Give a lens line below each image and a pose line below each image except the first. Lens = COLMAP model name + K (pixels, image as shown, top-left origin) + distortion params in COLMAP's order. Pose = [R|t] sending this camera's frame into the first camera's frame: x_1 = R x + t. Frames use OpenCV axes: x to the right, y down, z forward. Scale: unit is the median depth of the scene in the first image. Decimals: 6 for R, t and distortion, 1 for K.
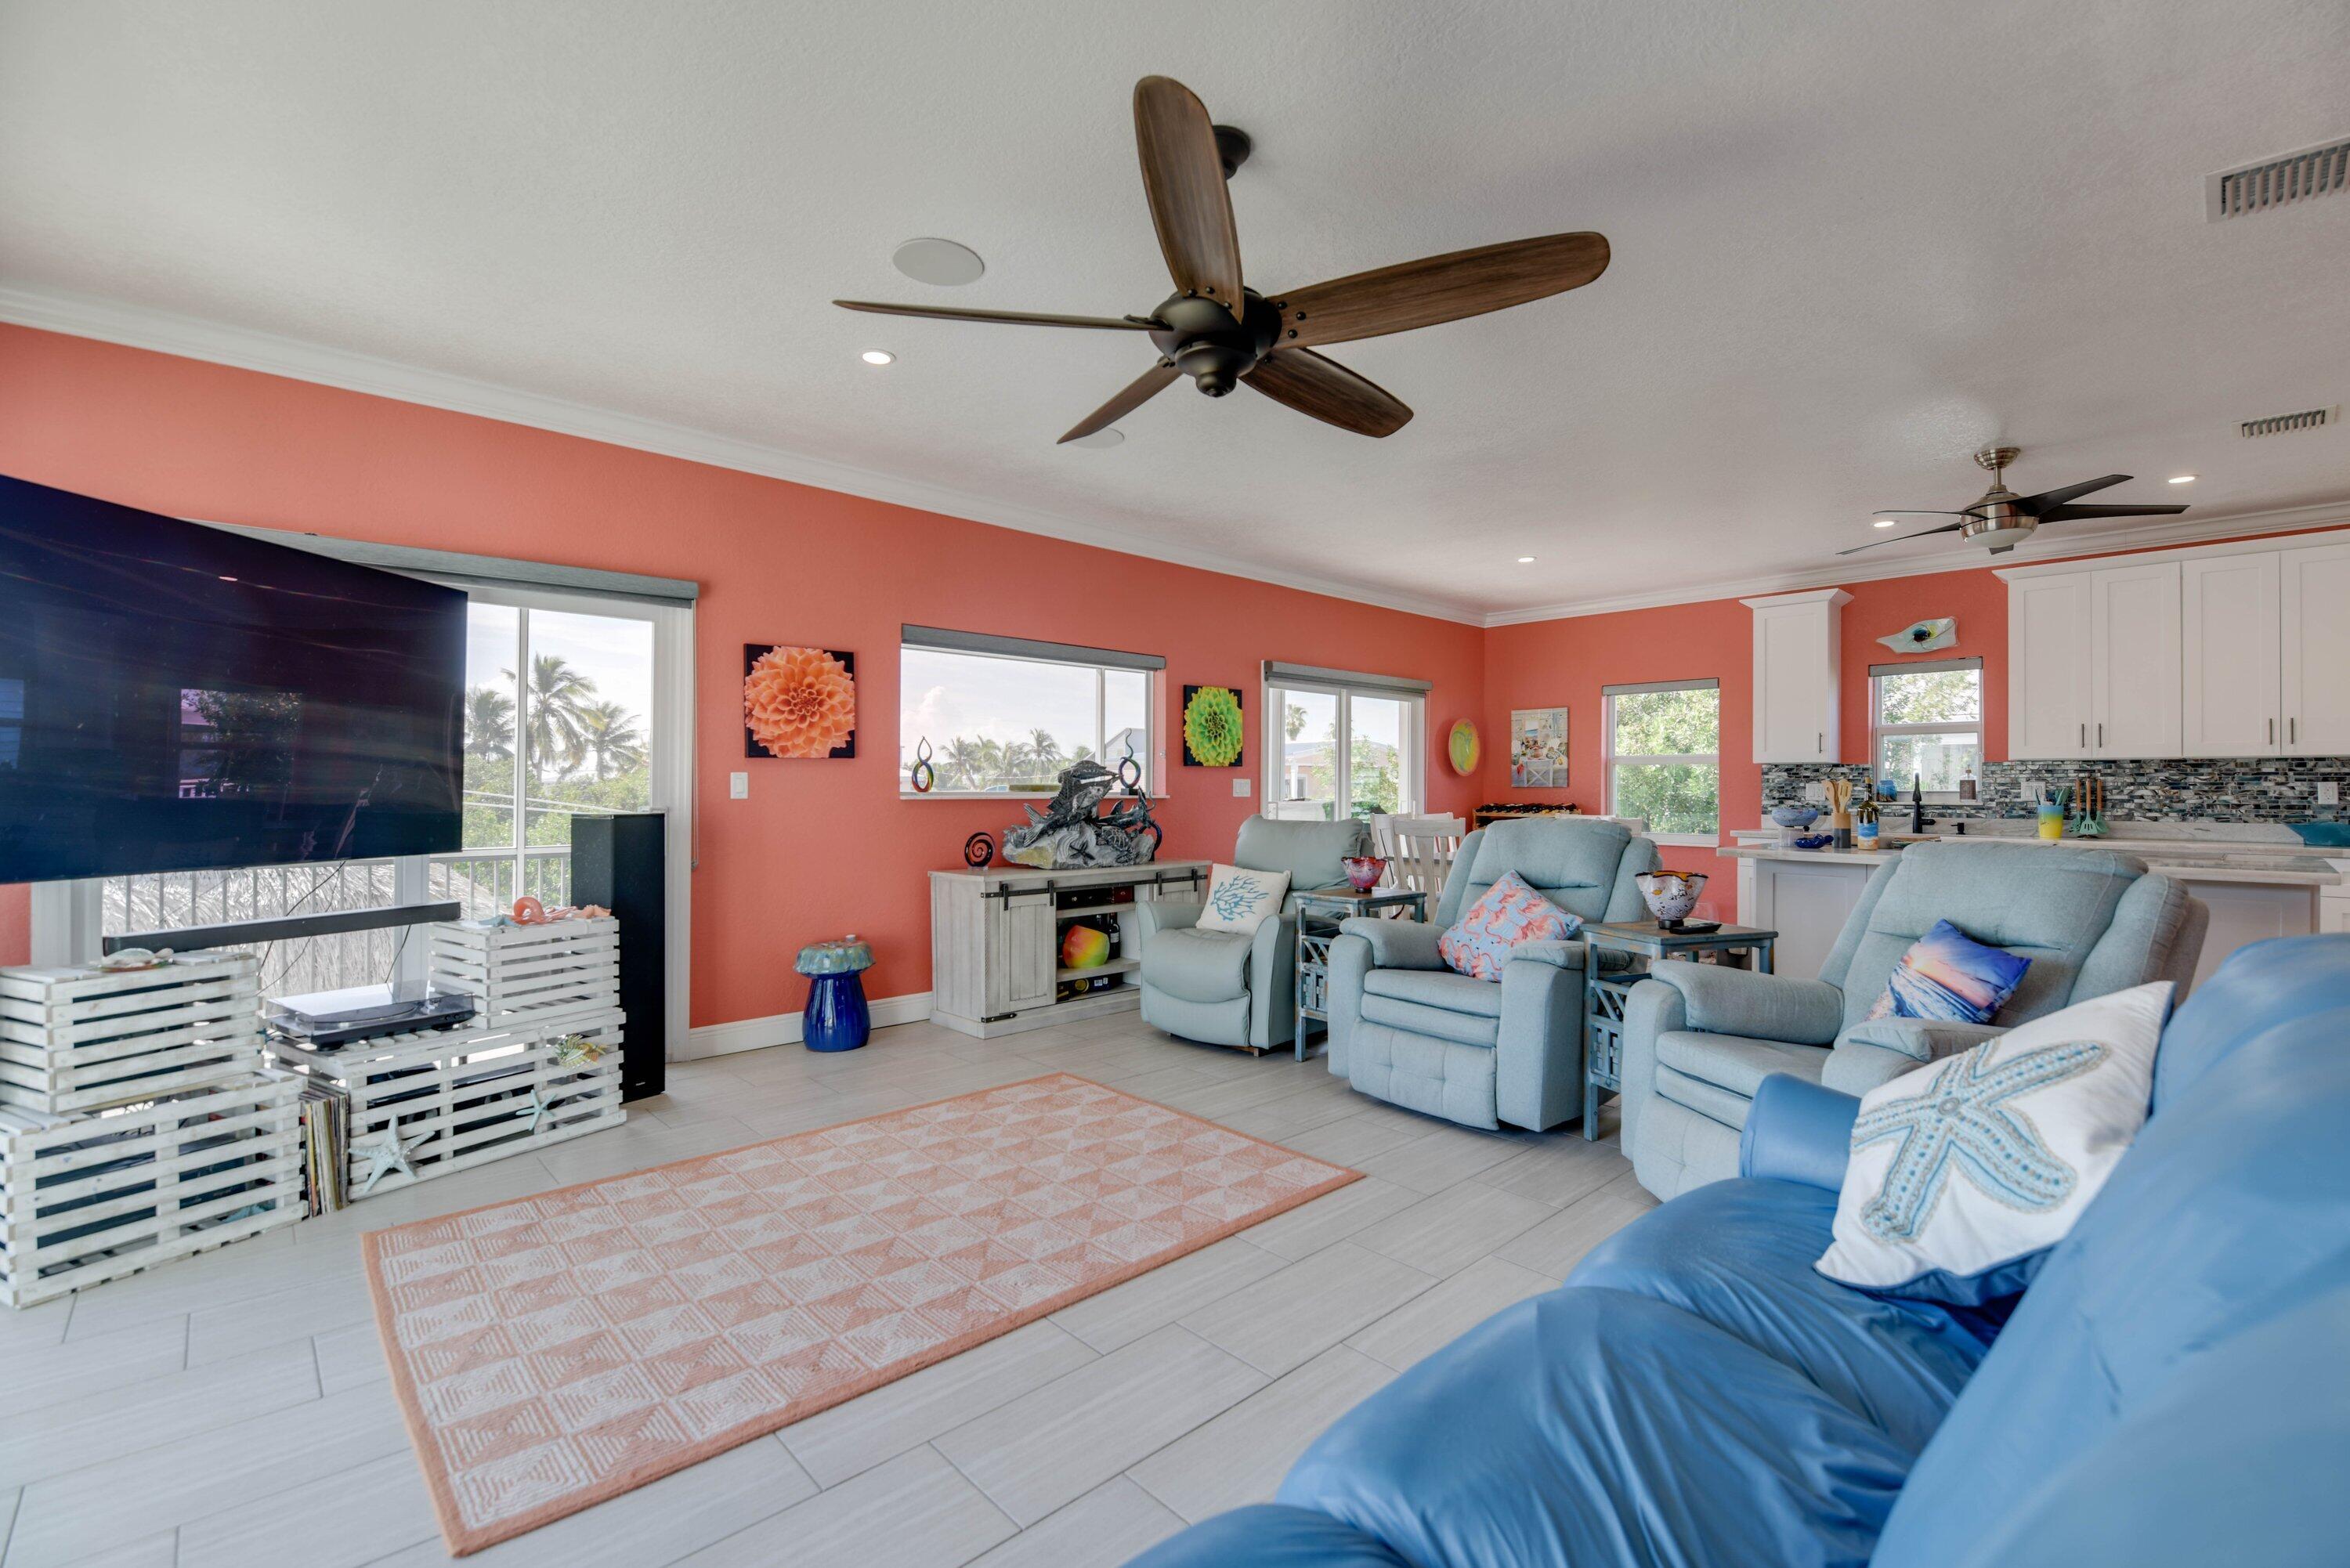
lens RADIAL K [[1045.2, 0, 1183.2], [0, 1045.2, 791.8], [0, 0, 1]] dist [0.000490, -0.007966]
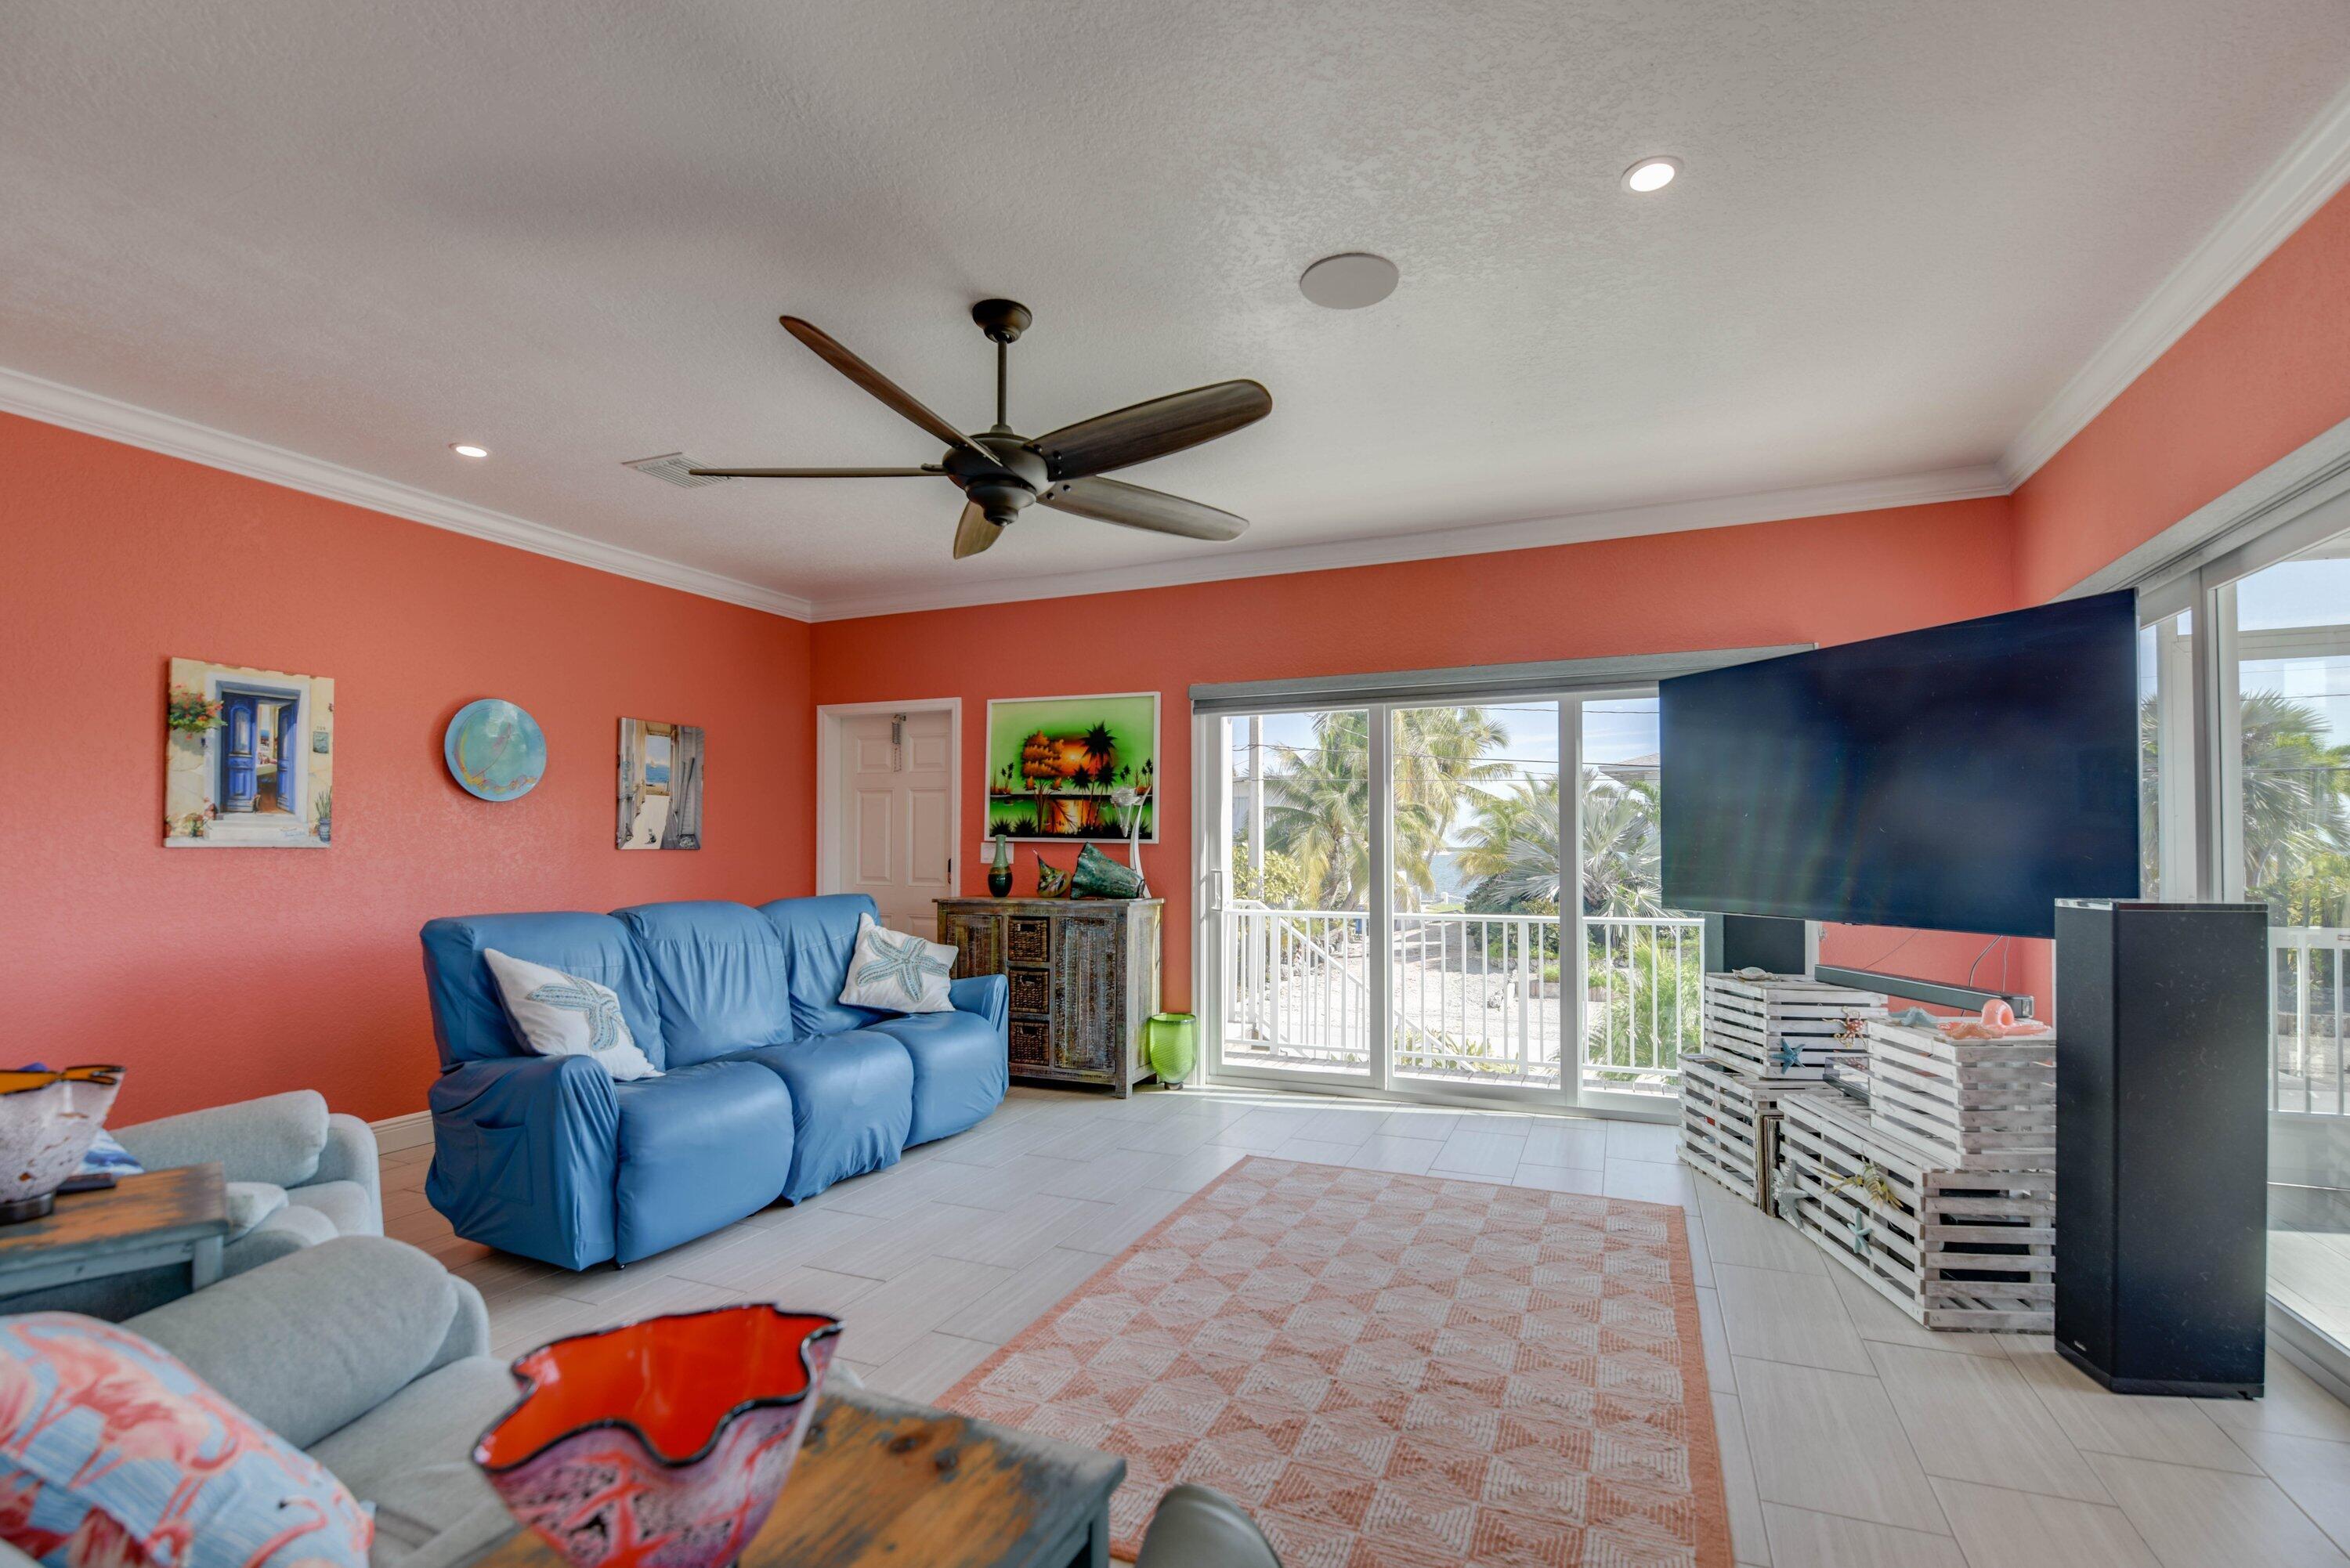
lens RADIAL K [[1050.8, 0, 1180.5], [0, 1050.8, 841.5], [0, 0, 1]] dist [-0.000652, -0.030047]
pose [[-0.916846, -0.003607, -0.399225, 0.190883], [-0.000168, 0.999963, -0.008650, -0.005115], [0.399242, -0.007864, -0.916812, 1.327303]]
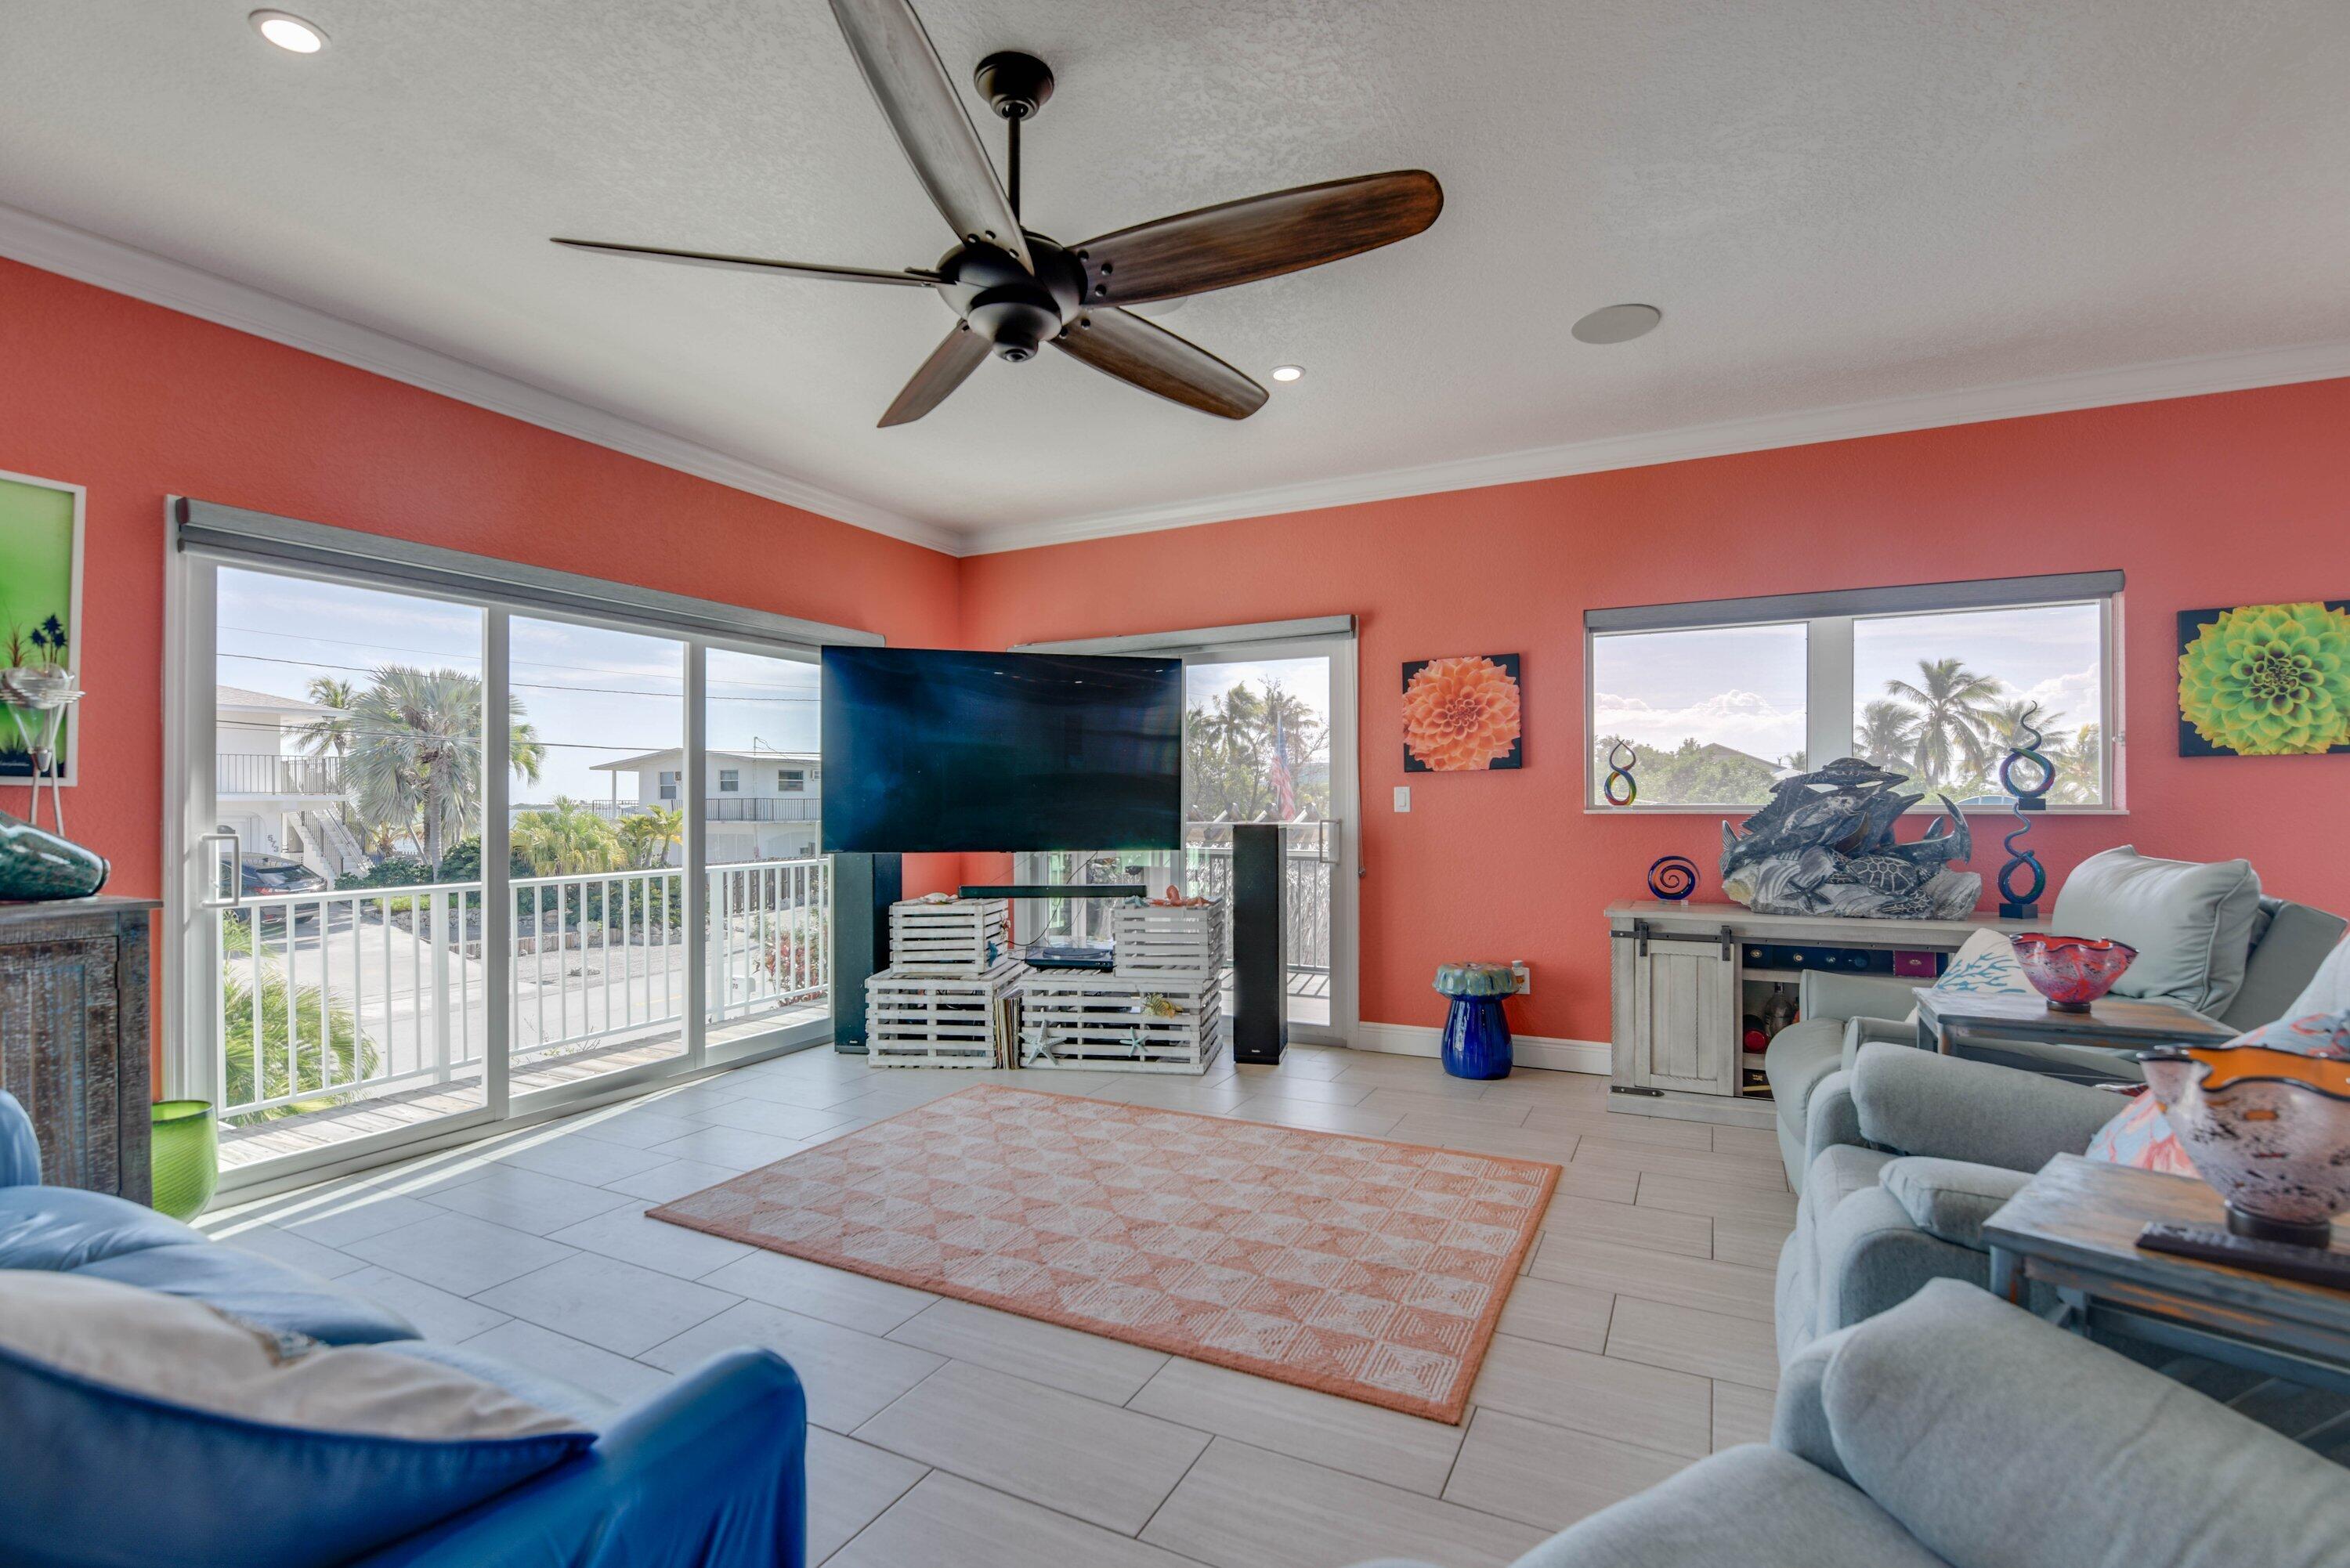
lens RADIAL K [[1044.5, 0, 1176.0], [0, 1044.5, 807.9], [0, 0, 1]] dist [-0.002050, -0.000483]
pose [[0.335100, 0.000884, -0.942182, 0.562877], [0.001886, 0.999997, 0.001609, 0.000419], [0.942181, -0.002316, 0.335097, 0.511457]]
